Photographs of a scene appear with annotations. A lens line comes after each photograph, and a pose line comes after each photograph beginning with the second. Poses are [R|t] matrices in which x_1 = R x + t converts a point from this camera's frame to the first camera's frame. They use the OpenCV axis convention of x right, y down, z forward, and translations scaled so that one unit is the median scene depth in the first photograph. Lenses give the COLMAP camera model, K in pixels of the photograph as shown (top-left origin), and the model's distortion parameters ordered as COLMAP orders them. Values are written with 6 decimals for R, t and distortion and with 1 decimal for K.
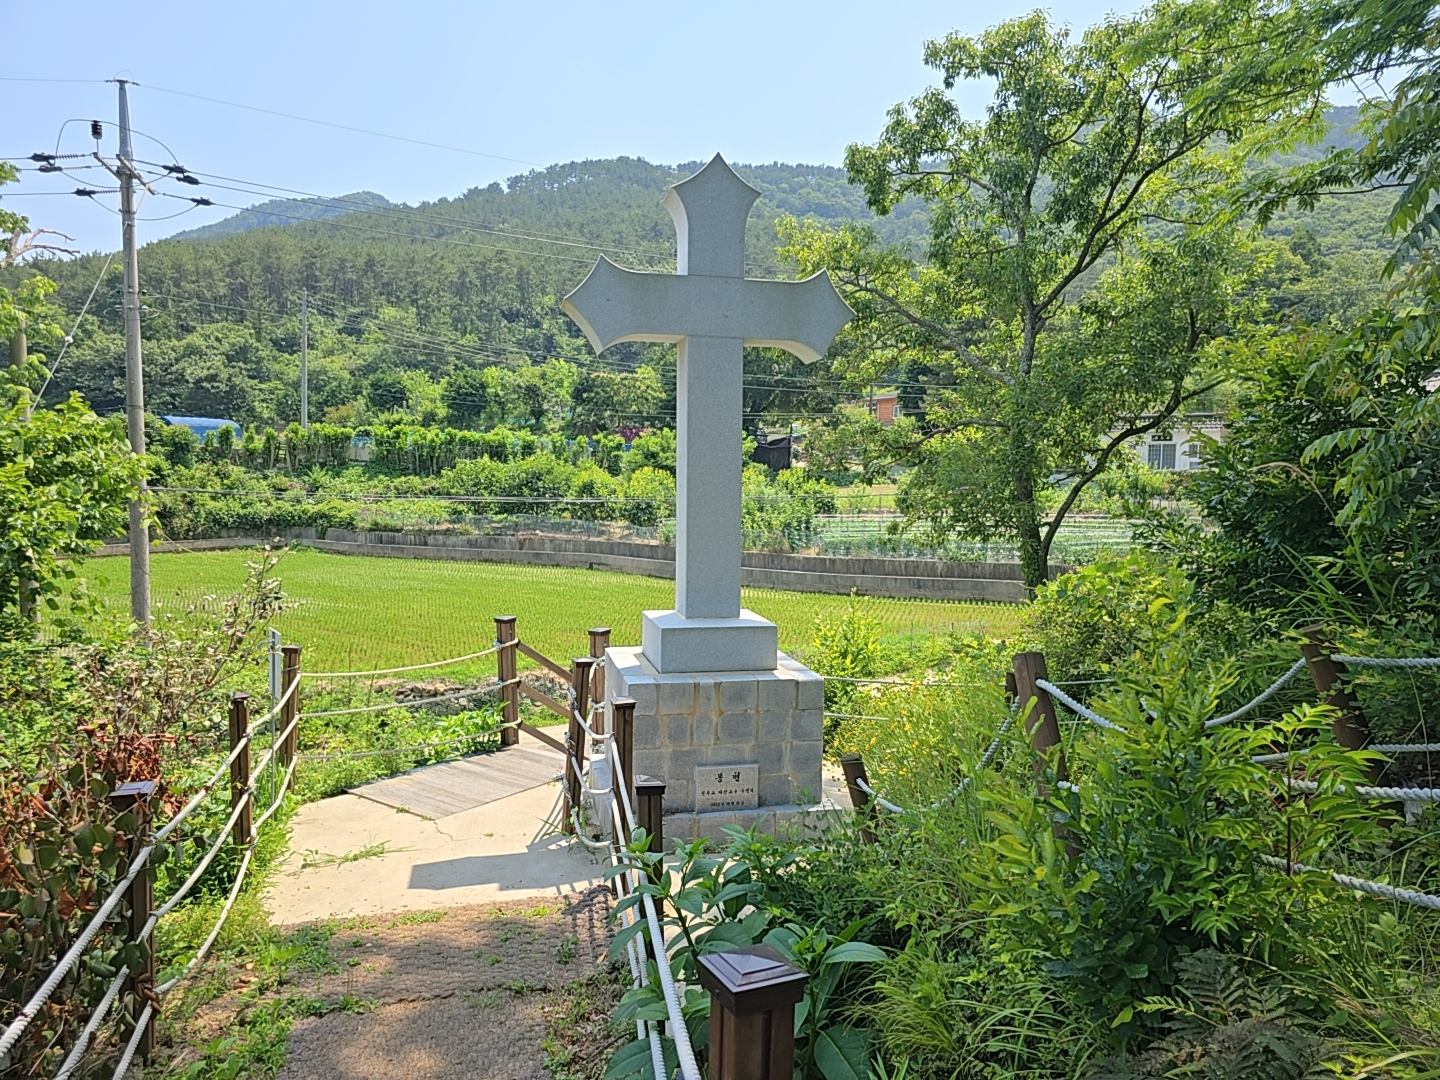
lens RADIAL K [[1017.4, 0, 720.0], [0, 1017.4, 540.0], [0, 0, 1]] dist [0.029174, -0.001041]
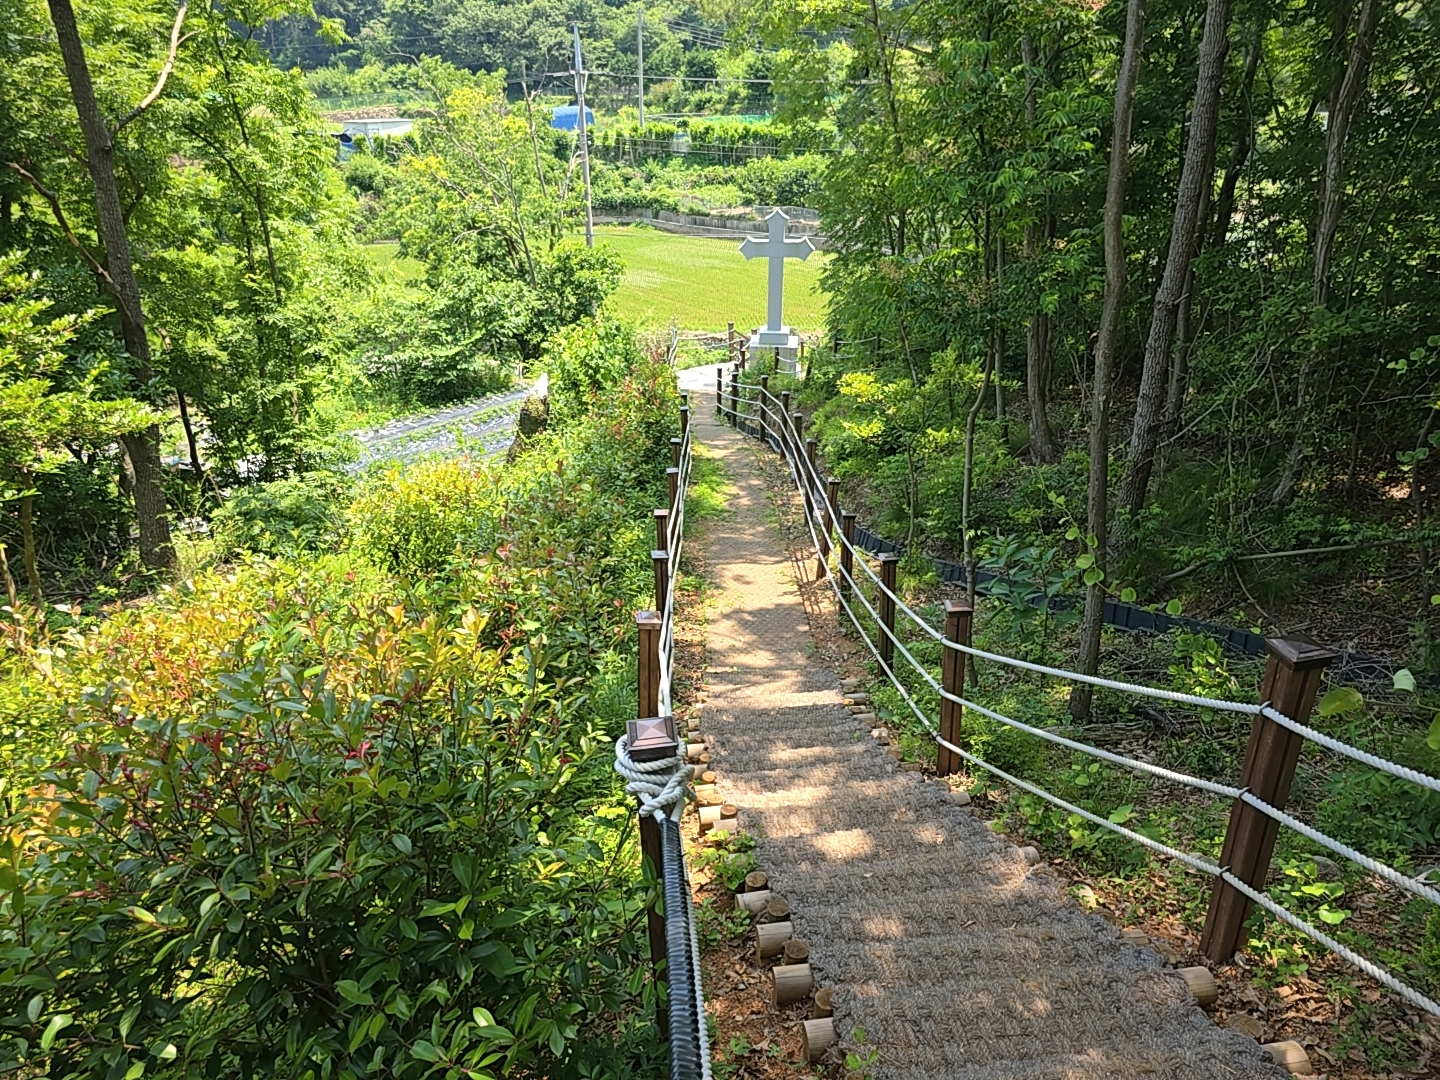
lens RADIAL K [[1017.4, 0, 720.0], [0, 1017.4, 540.0], [0, 0, 1]] dist [0.029174, -0.001041]
pose [[0.956107, 0.108698, -0.272112, 0.120239], [-0.008539, 0.938590, 0.344928, -0.065858], [0.292894, -0.327465, 0.898321, -0.365169]]
